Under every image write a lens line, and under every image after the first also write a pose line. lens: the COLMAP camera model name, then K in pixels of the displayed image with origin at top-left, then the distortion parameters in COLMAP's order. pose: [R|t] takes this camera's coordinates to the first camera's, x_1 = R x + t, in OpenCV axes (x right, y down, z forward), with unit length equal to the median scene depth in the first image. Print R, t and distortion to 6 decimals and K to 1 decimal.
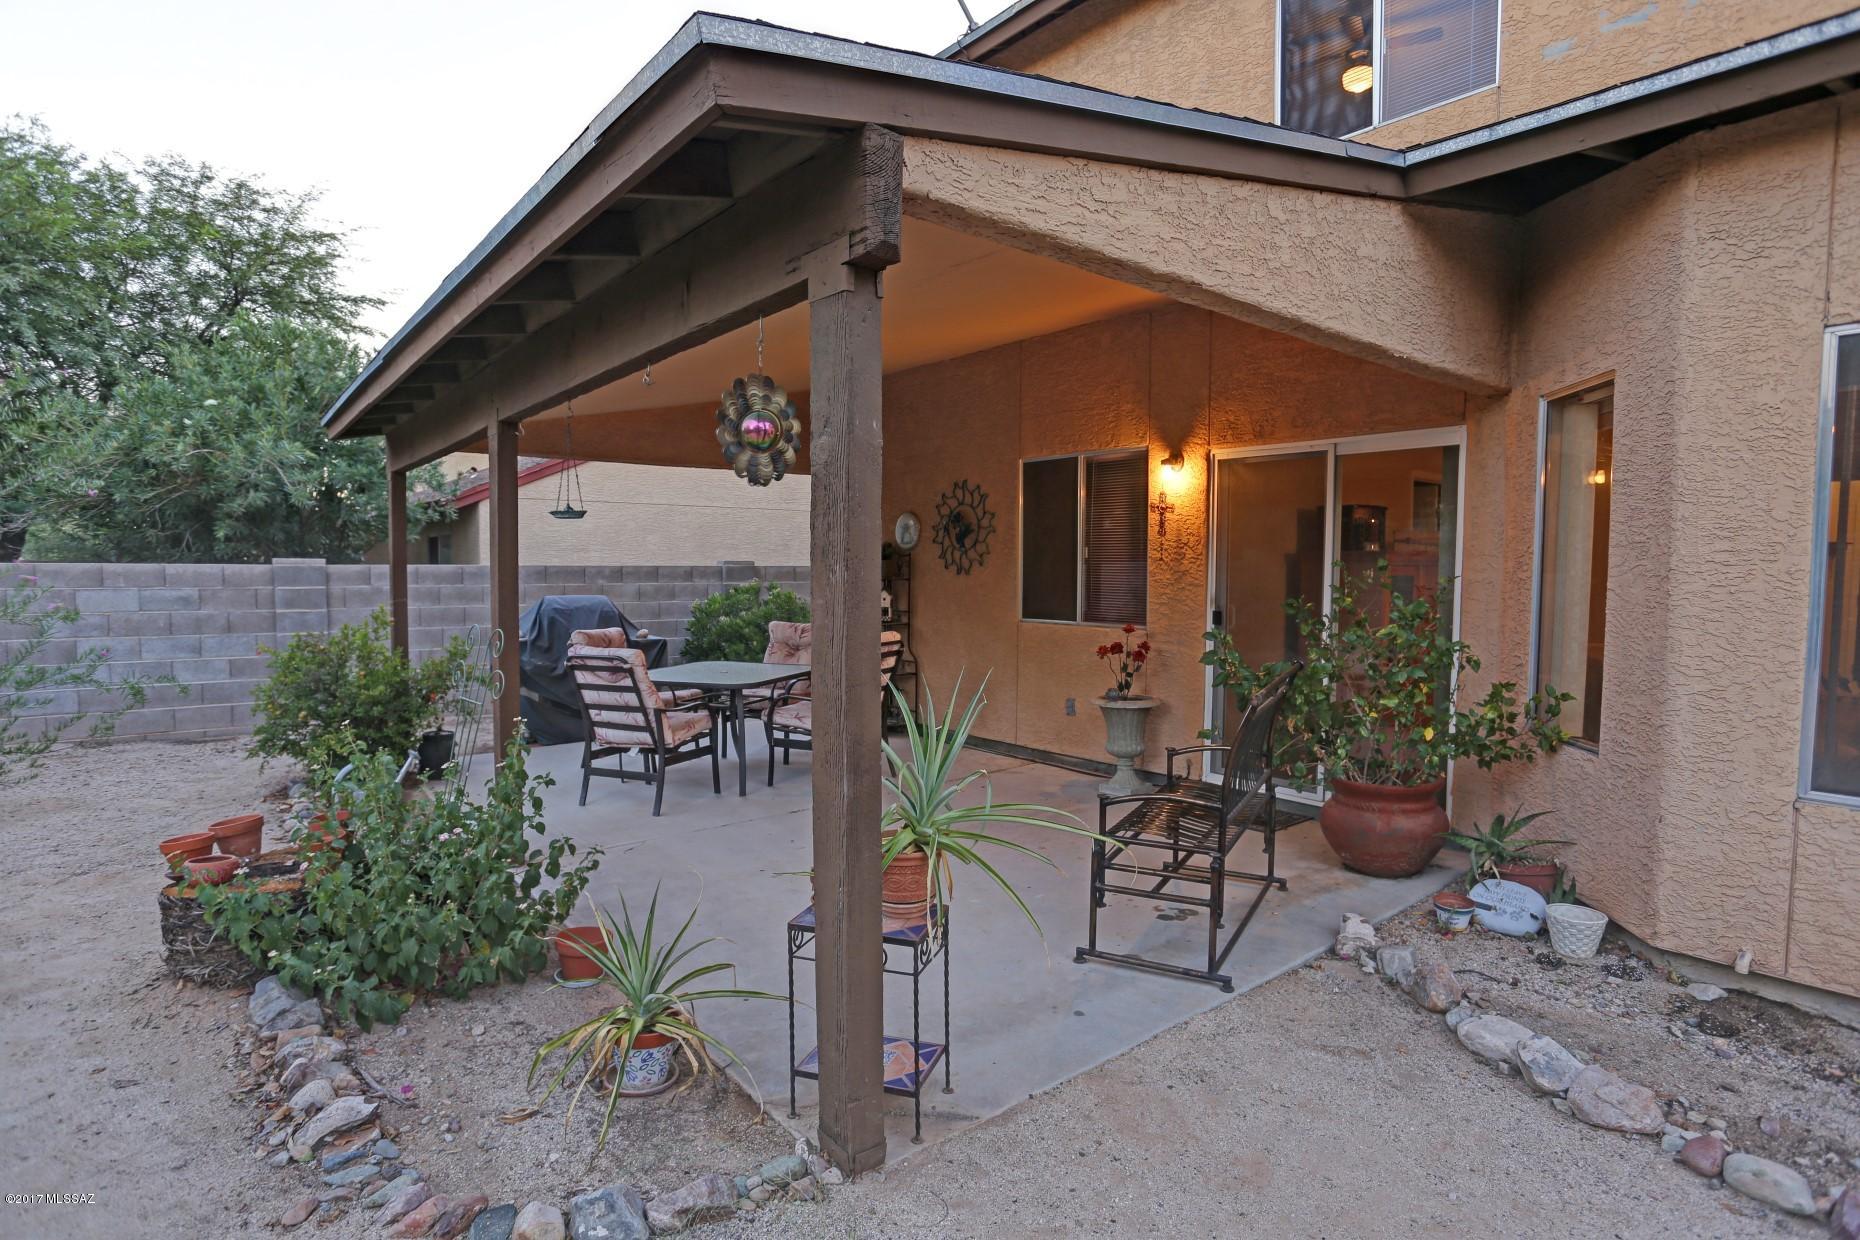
lens RADIAL K [[957.7, 0, 933.8], [0, 957.7, 626.7], [0, 0, 1]] dist [-0.074718, 0.039146]
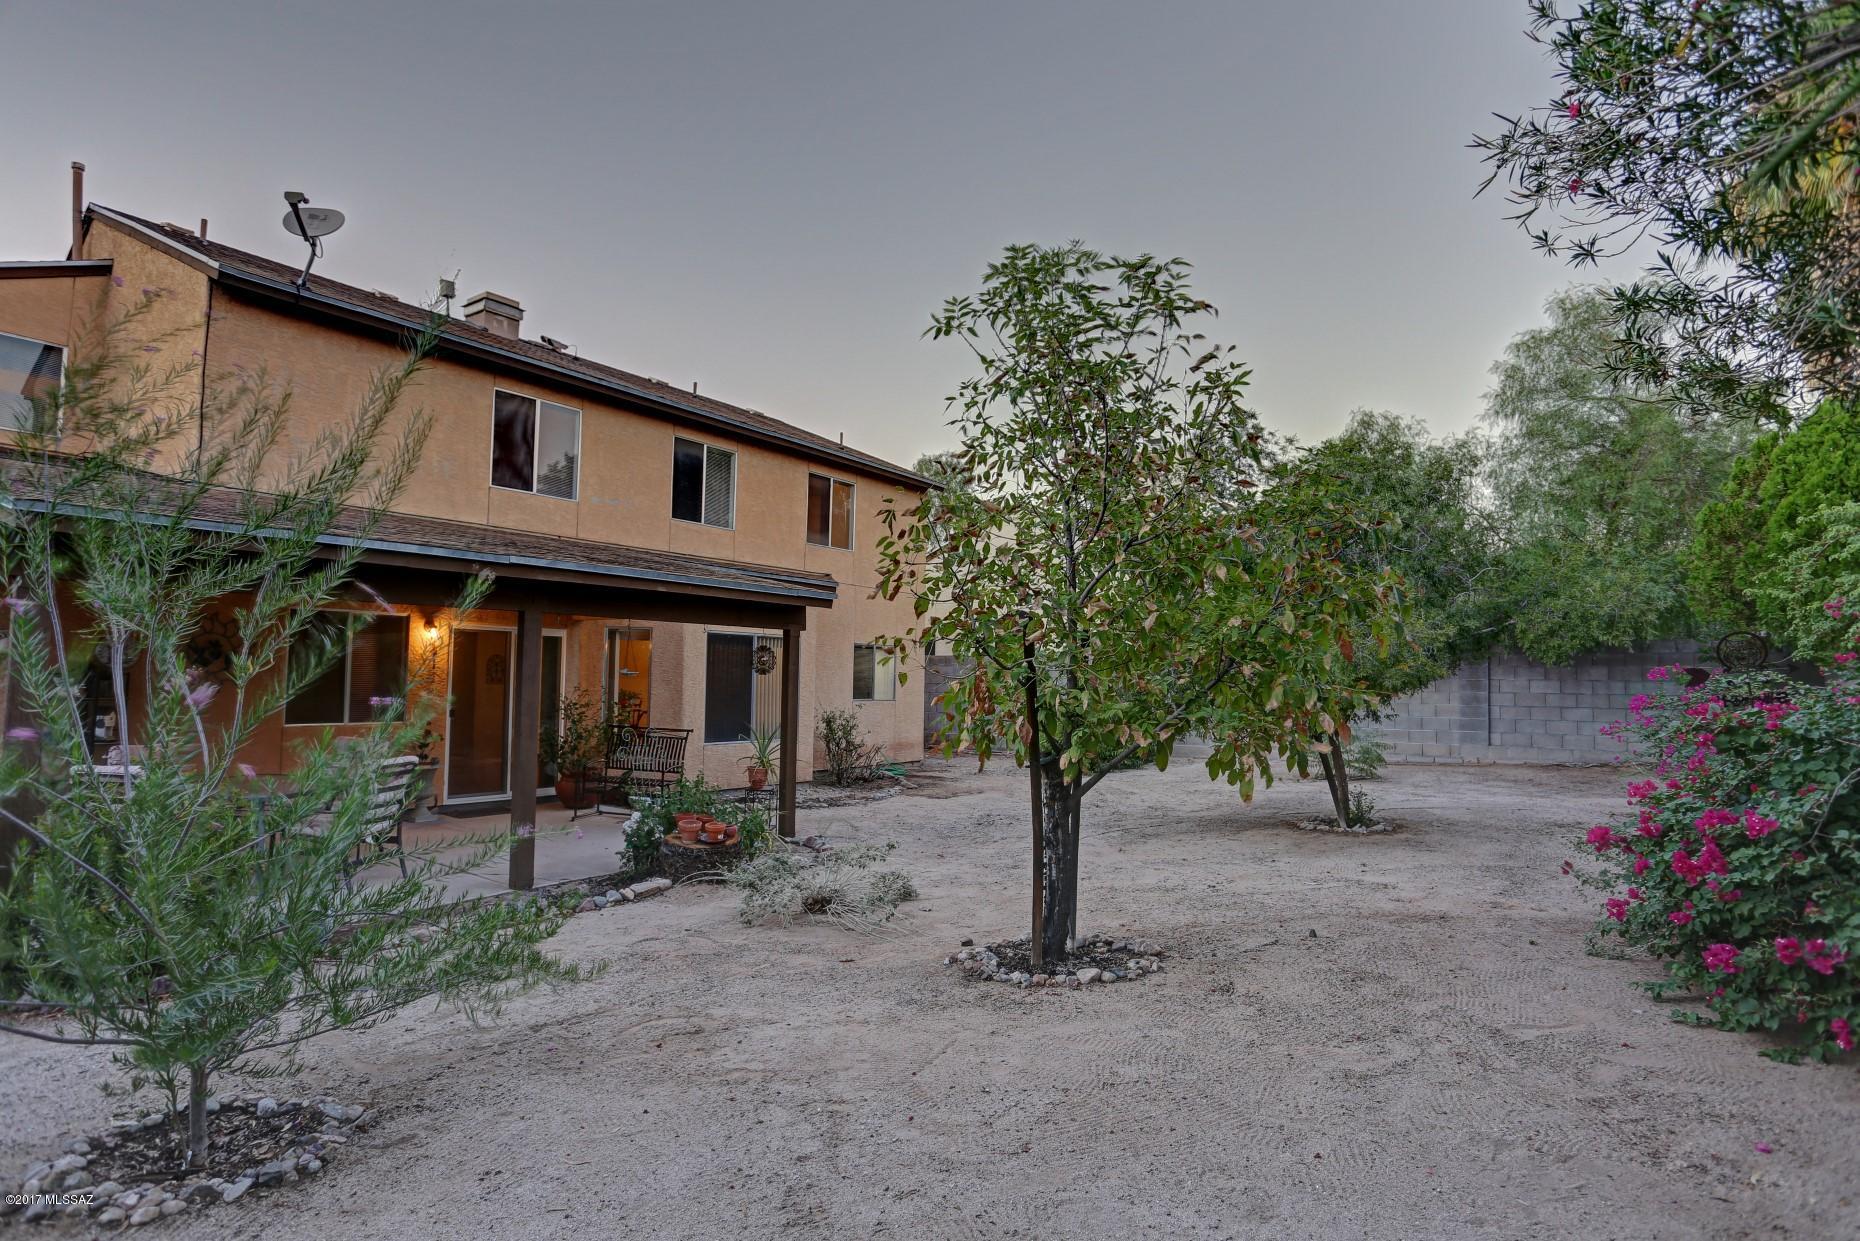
lens RADIAL K [[977.5, 0, 945.4], [0, 977.5, 614.3], [0, 0, 1]] dist [-0.080773, 0.041832]
pose [[-0.290490, 0.047822, 0.955682, -1.711709], [0.039250, 0.998505, -0.038034, -0.089884], [-0.956073, 0.026462, -0.291933, 0.601023]]
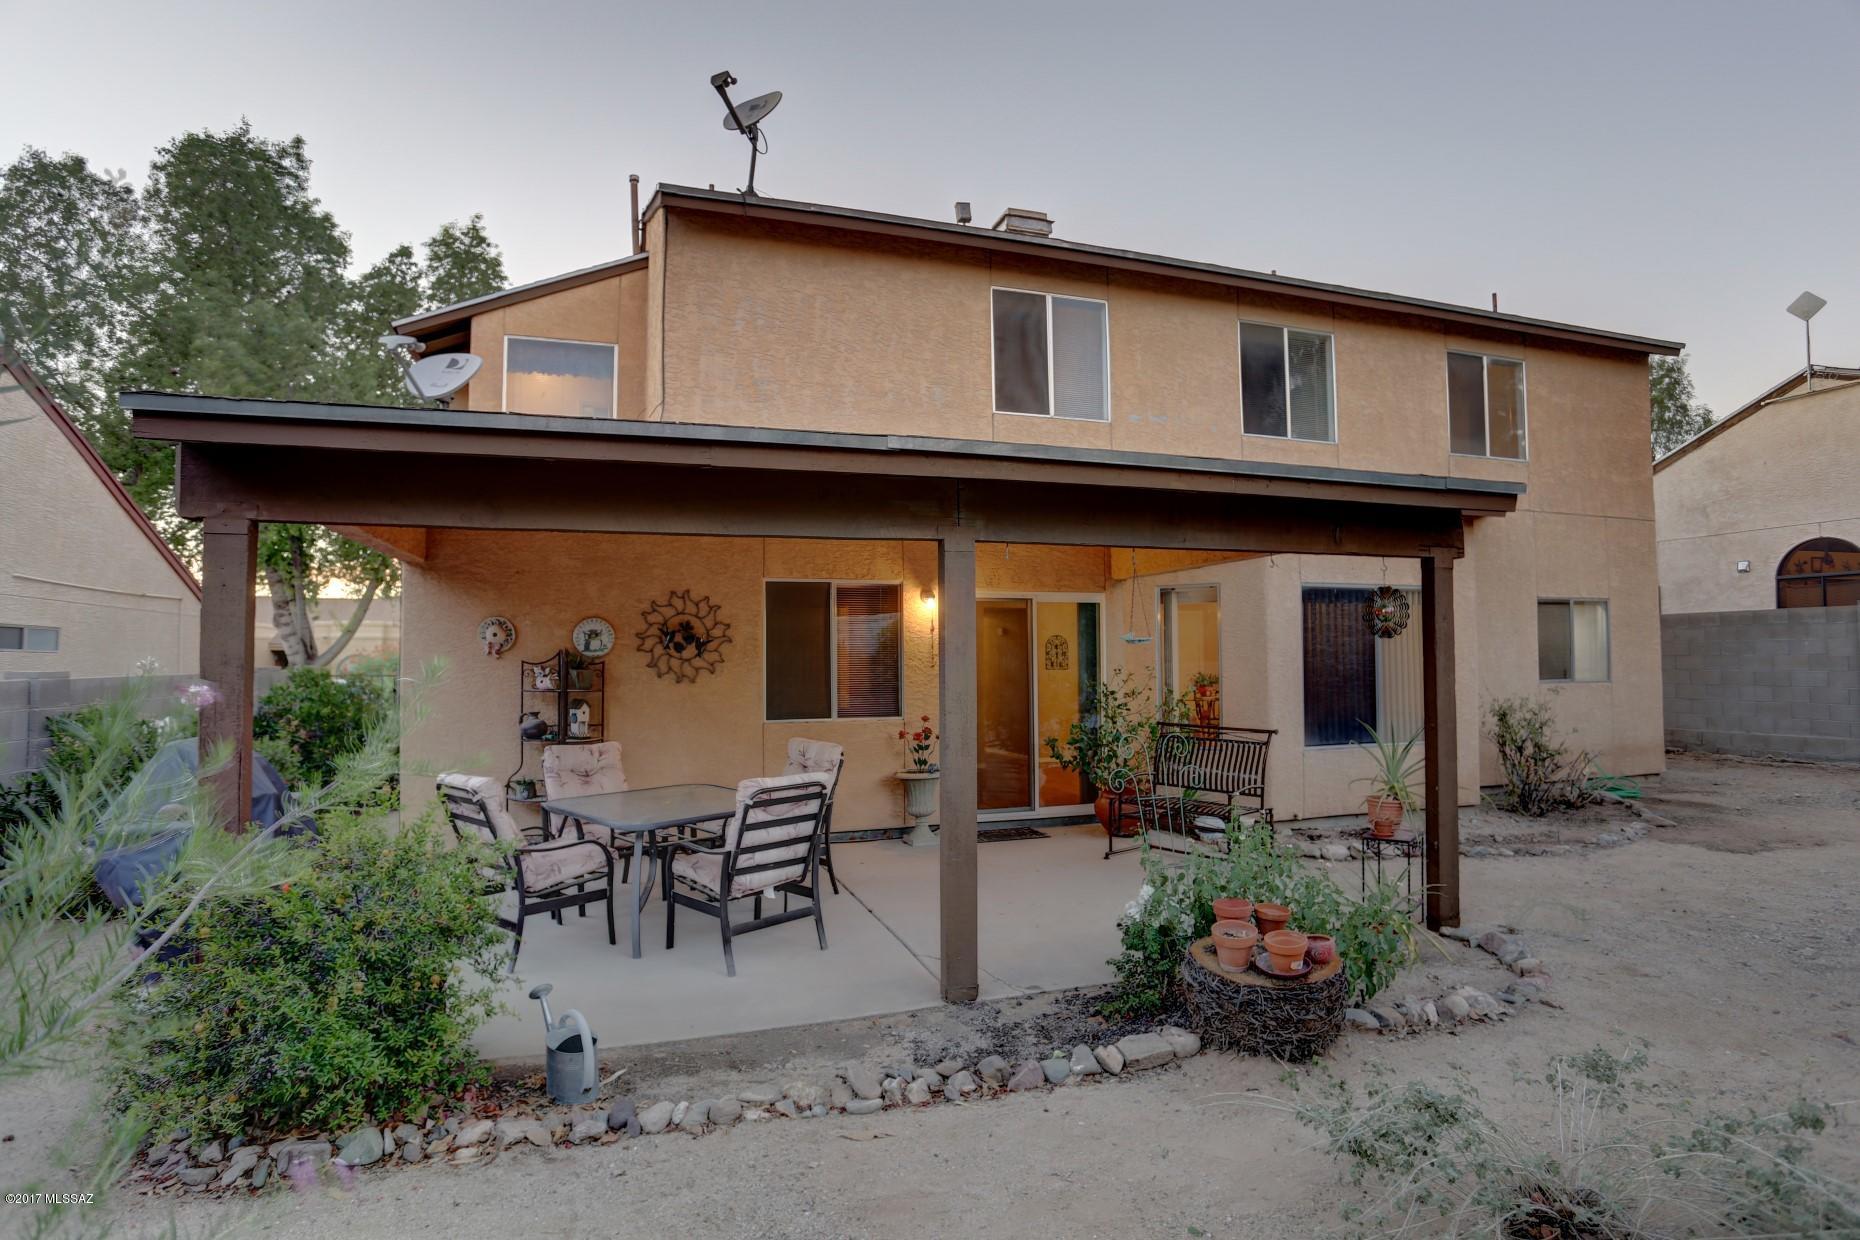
lens RADIAL K [[957.7, 0, 933.8], [0, 957.7, 626.7], [0, 0, 1]] dist [-0.074718, 0.039146]
pose [[0.343679, 0.023146, 0.938802, -1.045421], [0.067877, 0.996469, -0.049416, -0.058126], [-0.936631, 0.080706, 0.340895, 0.515431]]
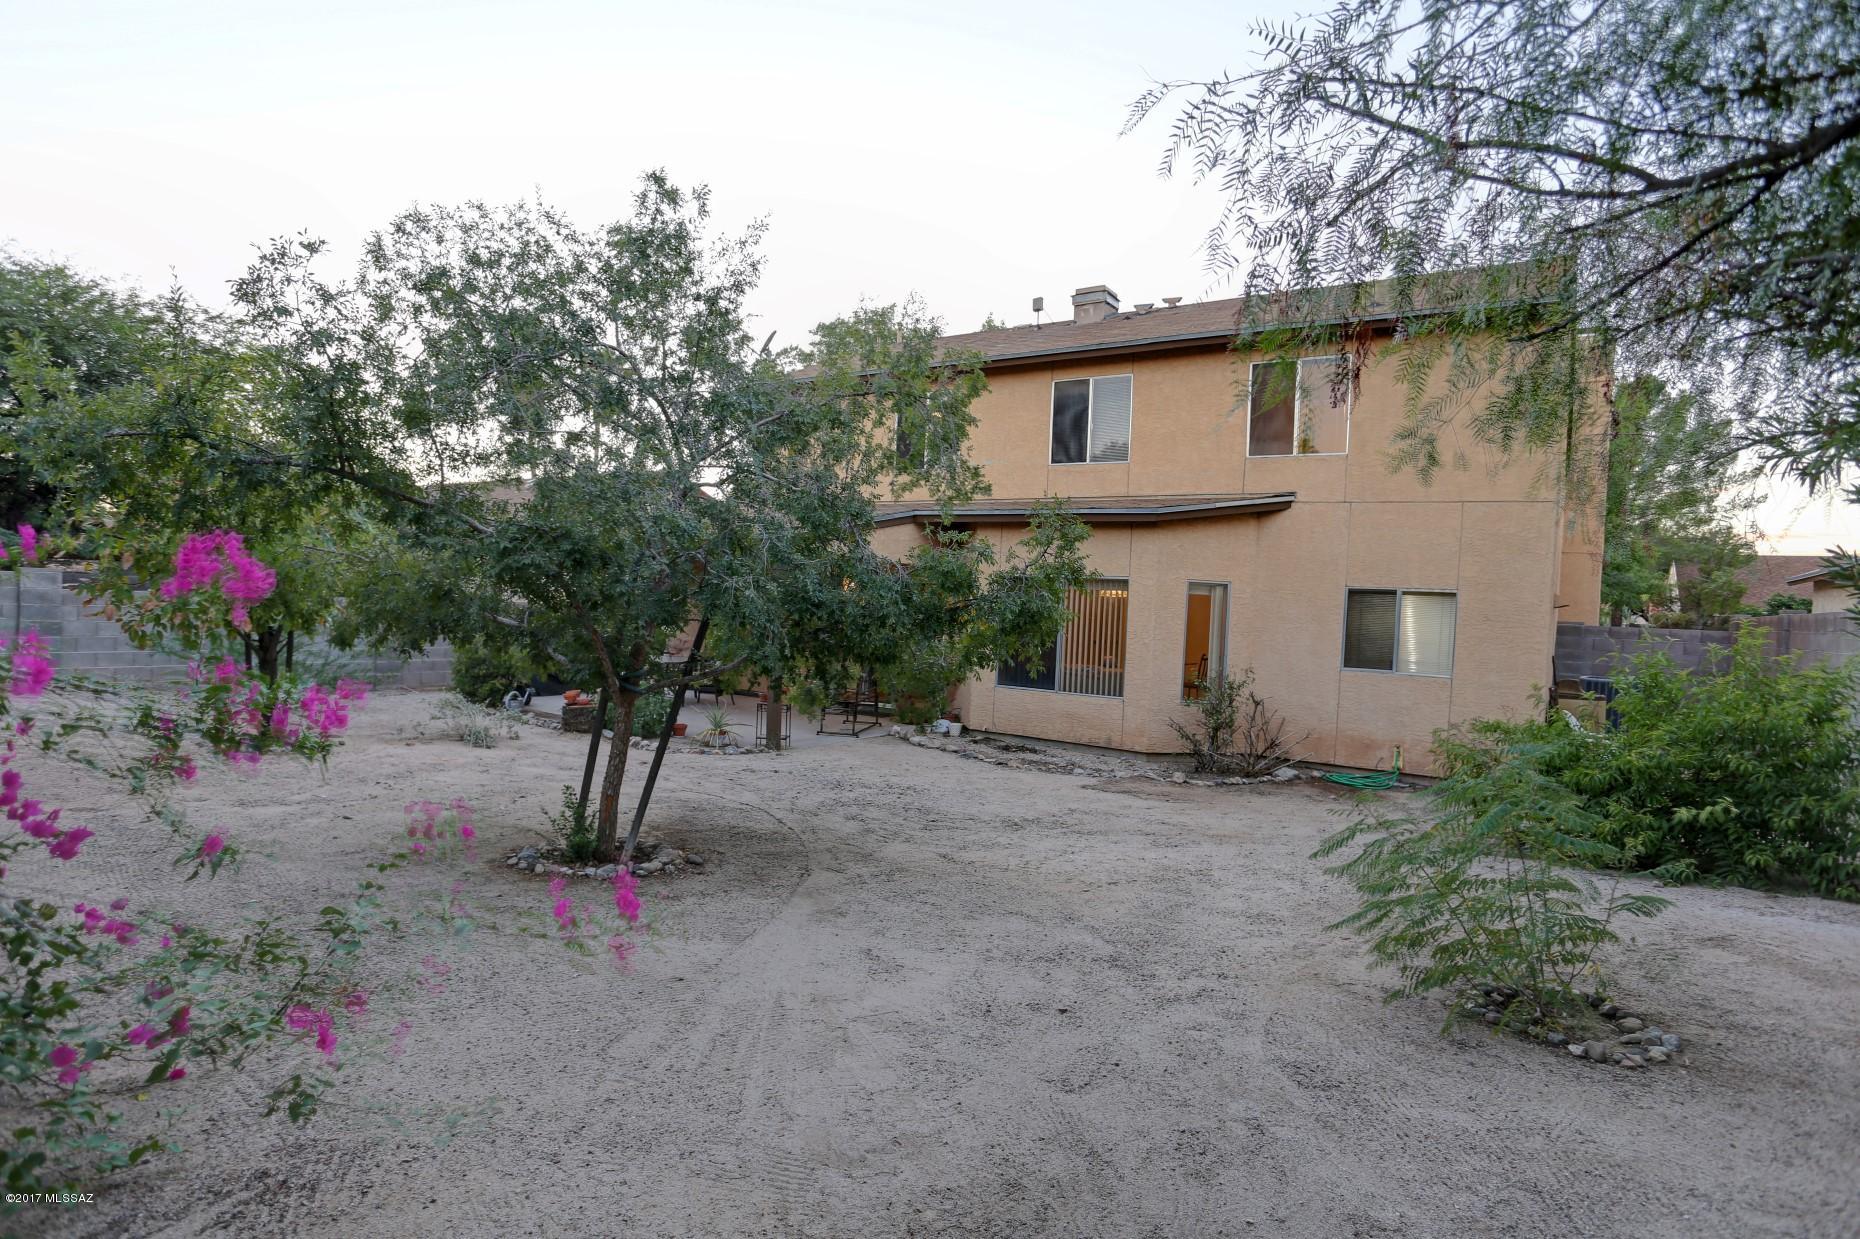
lens RADIAL K [[977.5, 0, 945.4], [0, 977.5, 613.3], [0, 0, 1]] dist [-0.080773, 0.041832]
pose [[0.955800, 0.034706, 0.291962, -0.272848], [-0.022410, 0.998719, -0.045356, 0.030745], [-0.293162, 0.036808, 0.955354, -1.523544]]
